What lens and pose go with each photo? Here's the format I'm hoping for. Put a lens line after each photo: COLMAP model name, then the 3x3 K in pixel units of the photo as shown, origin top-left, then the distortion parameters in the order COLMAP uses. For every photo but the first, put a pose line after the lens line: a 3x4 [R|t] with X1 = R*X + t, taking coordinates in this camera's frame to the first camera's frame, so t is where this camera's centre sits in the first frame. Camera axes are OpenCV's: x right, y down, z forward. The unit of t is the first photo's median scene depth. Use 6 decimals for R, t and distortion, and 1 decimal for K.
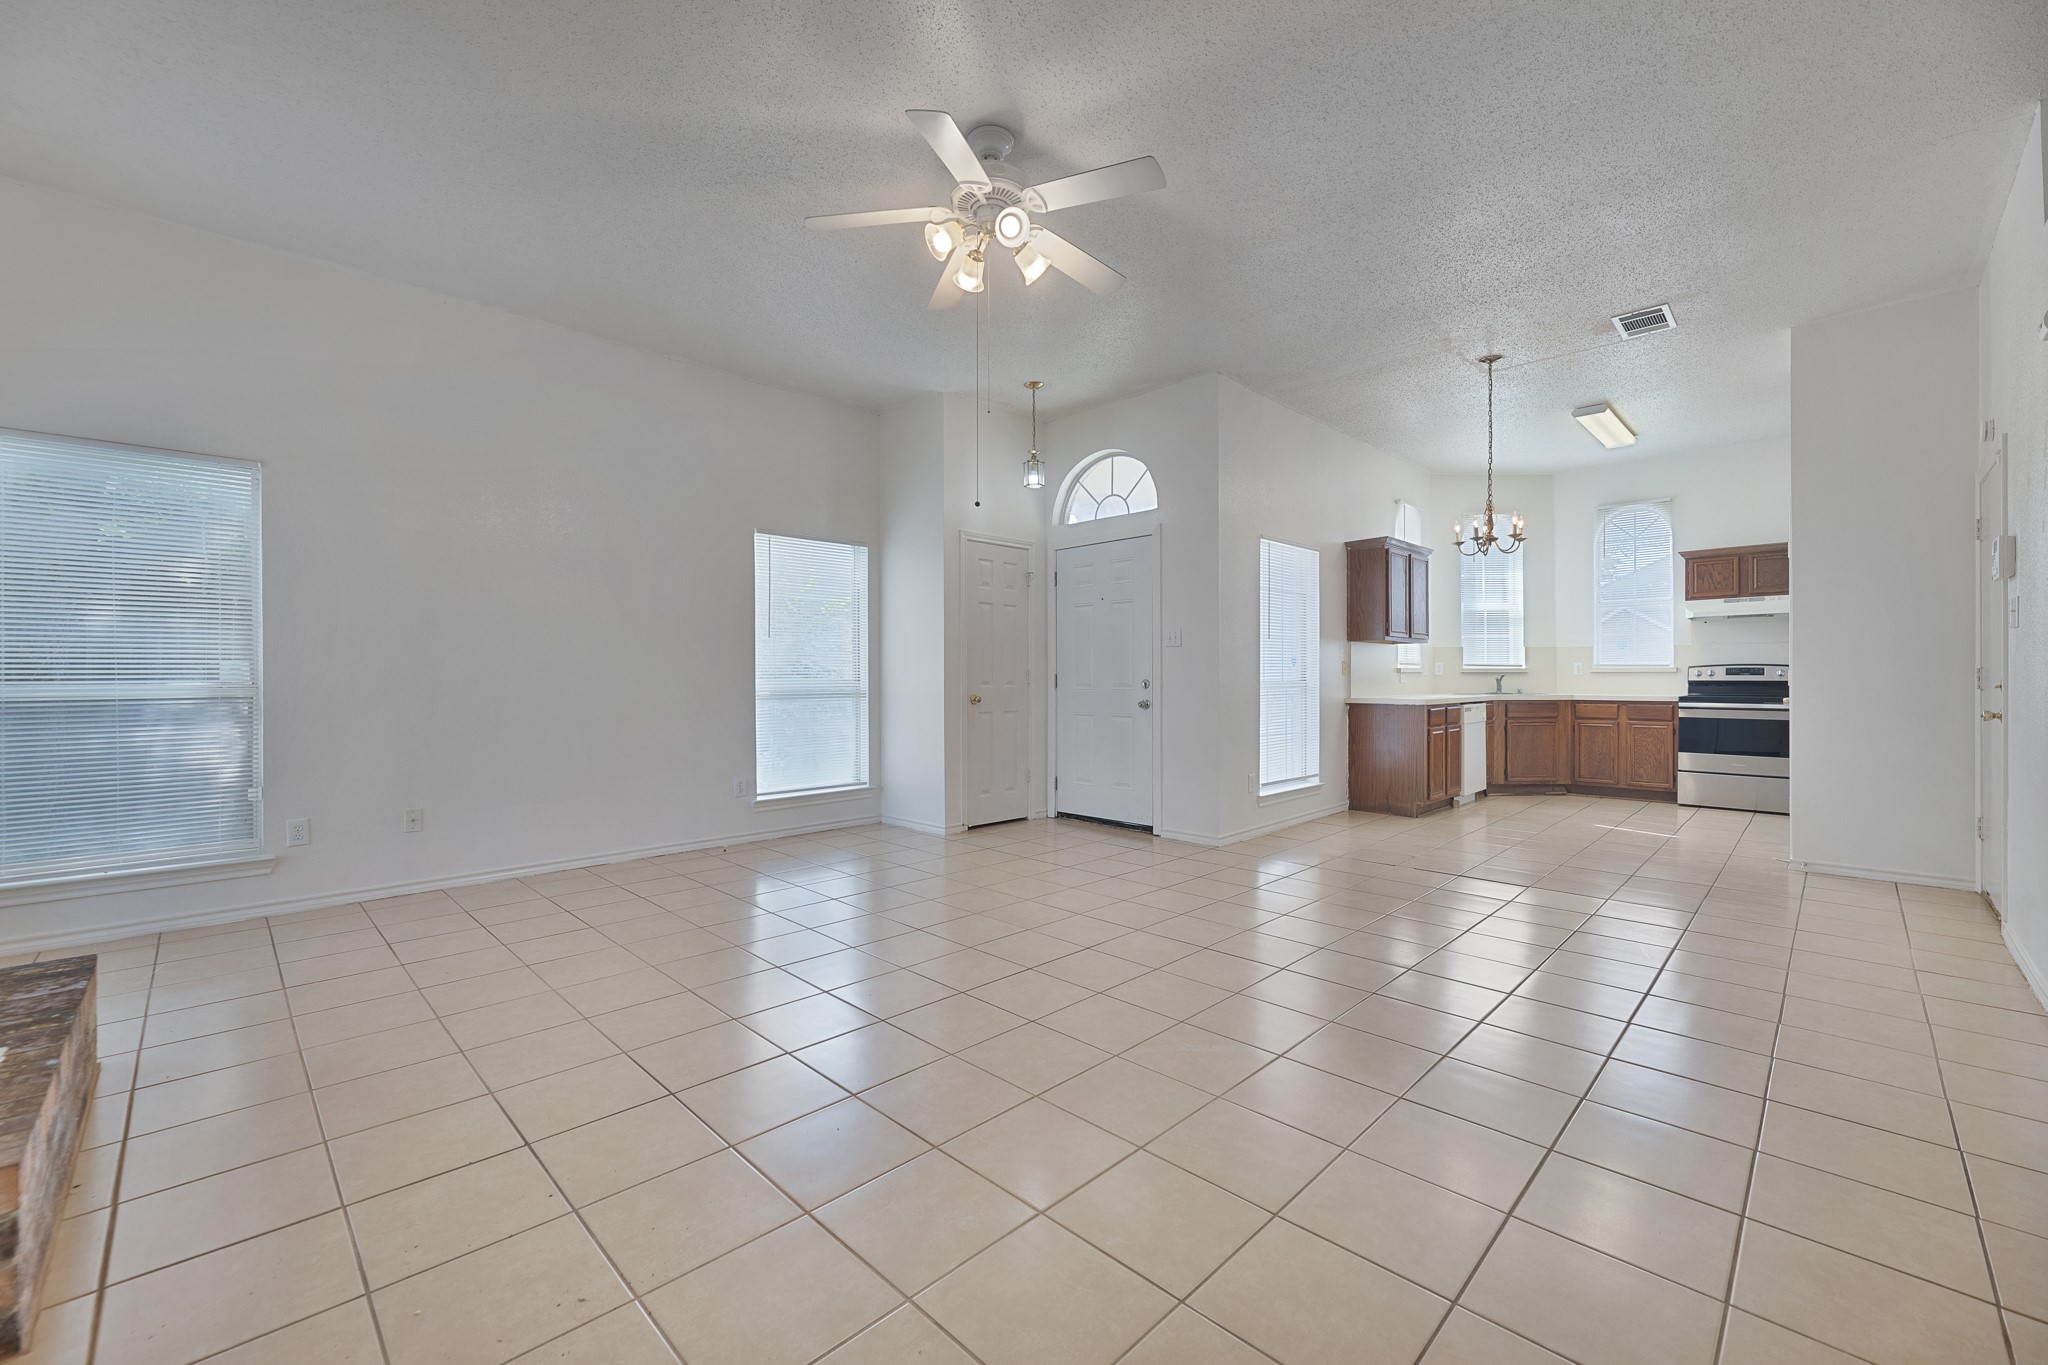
lens RADIAL K [[829.3, 0, 1011.8], [0, 829.3, 681.9], [0, 0, 1]] dist [-0.003745, -0.000728]
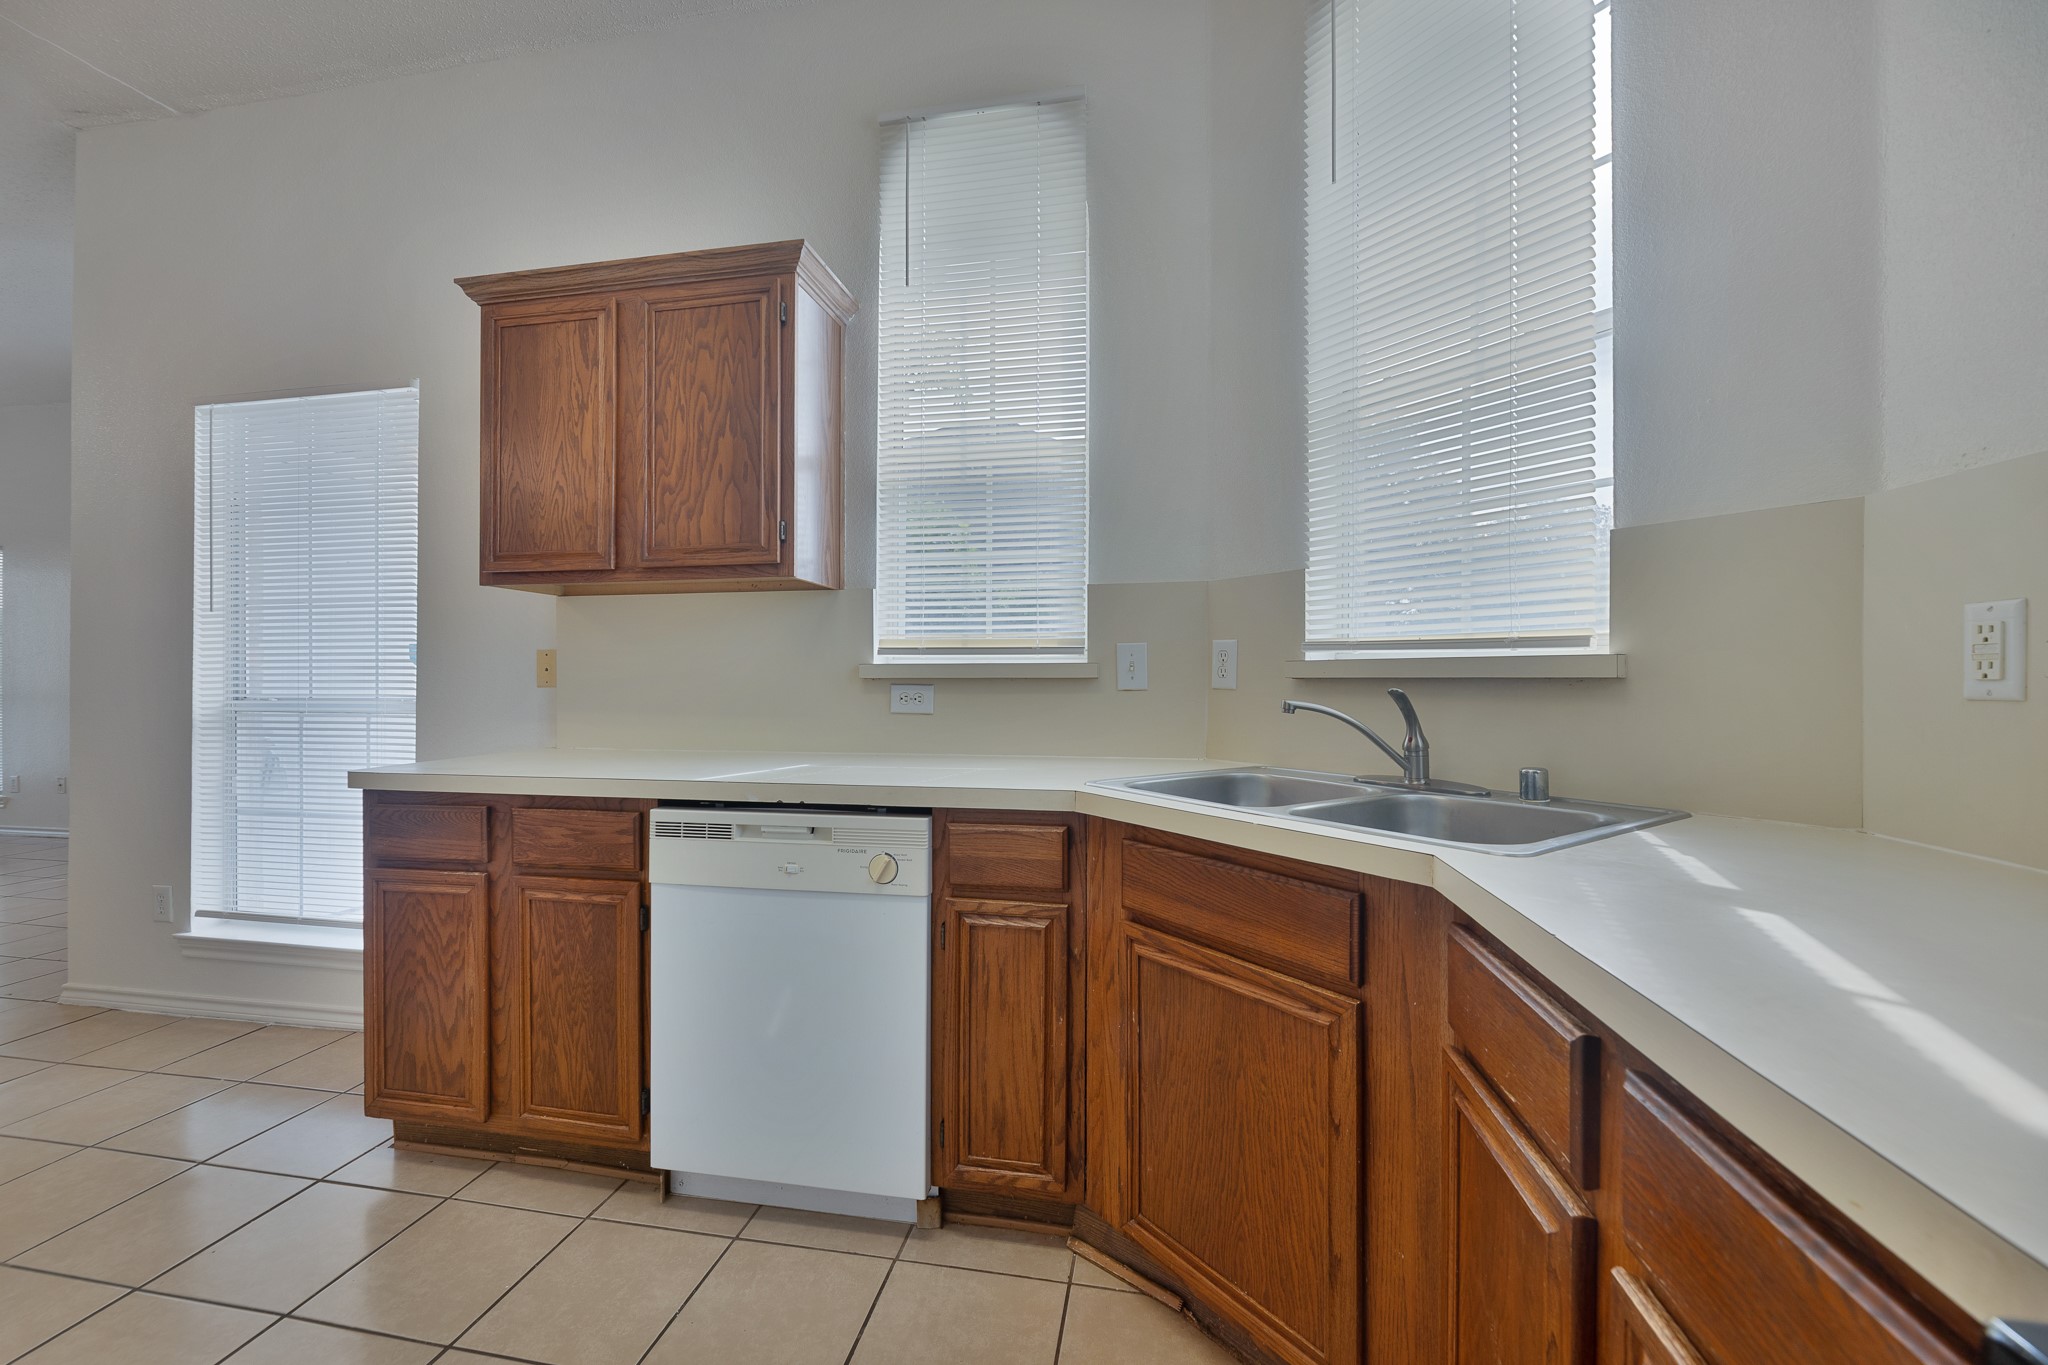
lens RADIAL K [[829.3, 0, 1015.4], [0, 829.3, 680.0], [0, 0, 1]] dist [-0.003745, -0.000728]
pose [[0.565011, 0.003785, -0.825075, 0.796095], [-0.007756, 0.999970, -0.000724, -0.011986], [0.825047, 0.006808, 0.565023, 0.922713]]
